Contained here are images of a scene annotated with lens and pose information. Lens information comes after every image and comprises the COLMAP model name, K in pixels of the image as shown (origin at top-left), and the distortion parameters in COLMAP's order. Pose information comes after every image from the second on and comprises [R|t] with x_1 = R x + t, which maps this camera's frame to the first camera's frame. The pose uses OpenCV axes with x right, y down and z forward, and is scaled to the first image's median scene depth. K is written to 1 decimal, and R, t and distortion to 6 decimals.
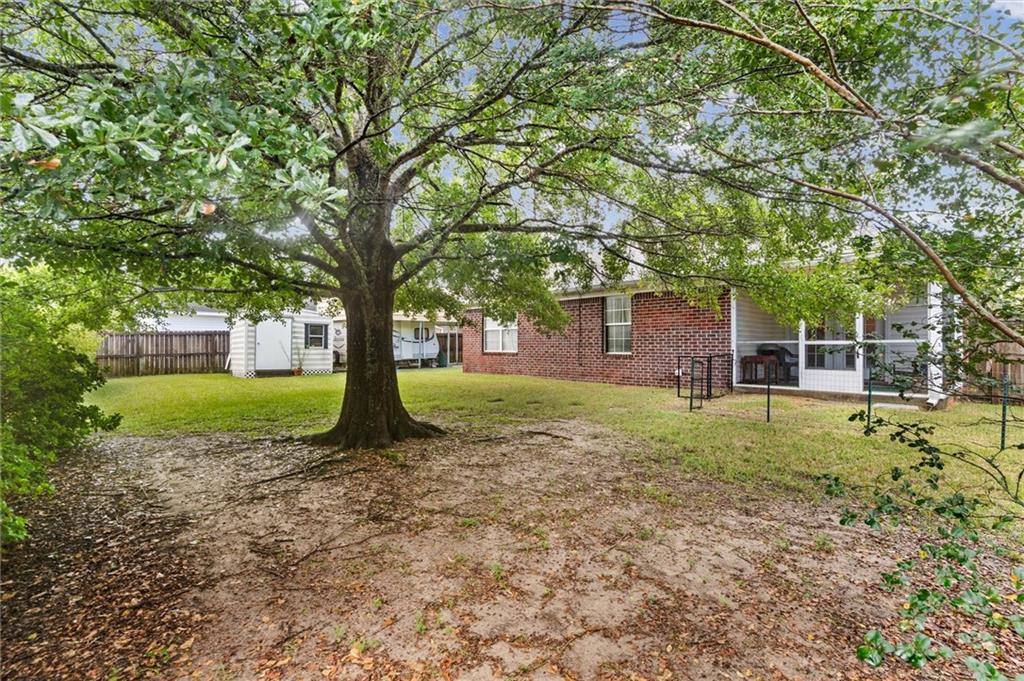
lens RADIAL K [[470.1, 0, 512.0], [0, 470.1, 340.5], [0, 0, 1]] dist [-0.000158, -0.000065]
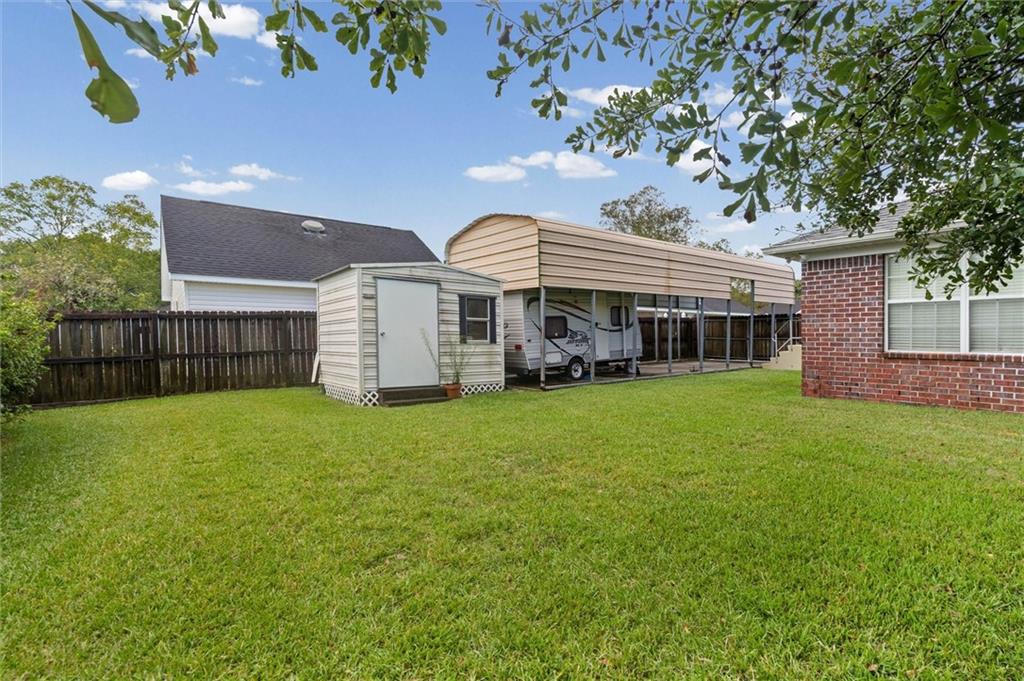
lens RADIAL K [[473.3, 0, 502.7], [0, 473.3, 369.0], [0, 0, 1]] dist [-0.015000, 0.000497]
pose [[0.996653, 0.005225, -0.081582, -0.351771], [0.001617, 0.996500, 0.083576, 0.001797], [0.081733, -0.083428, 0.993156, 0.488126]]
